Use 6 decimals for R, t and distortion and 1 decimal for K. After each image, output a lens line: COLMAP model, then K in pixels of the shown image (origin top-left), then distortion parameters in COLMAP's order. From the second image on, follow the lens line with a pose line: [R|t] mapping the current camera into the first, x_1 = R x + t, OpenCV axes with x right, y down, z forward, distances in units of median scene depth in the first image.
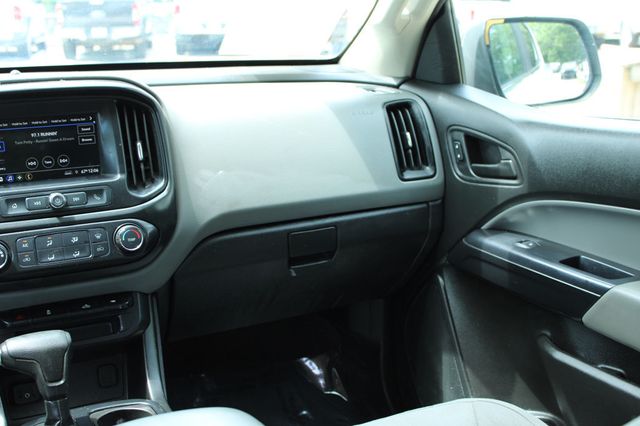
lens RADIAL K [[856.1, 0, 321.3], [0, 856.1, 205.9], [0, 0, 1]] dist [-0.032535, 0.000000]
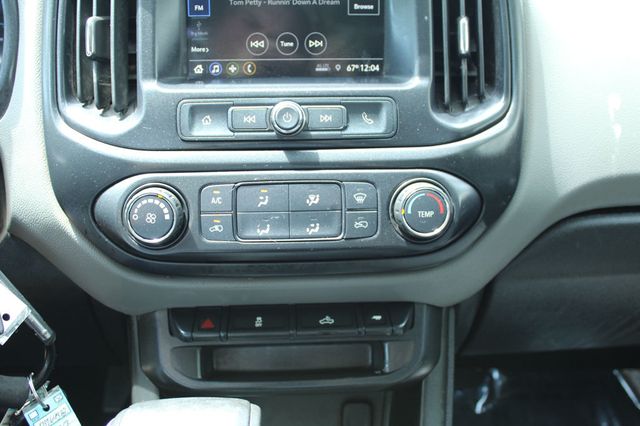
lens RADIAL K [[640.4, 0, 313.8], [0, 640.4, 209.7], [0, 0, 1]] dist [-0.089353, 0.000000]
pose [[0.917198, 0.145236, -0.371019, -0.145173], [-0.102215, 0.985803, 0.133209, -0.004485], [0.385099, -0.084255, 0.919021, 0.639155]]
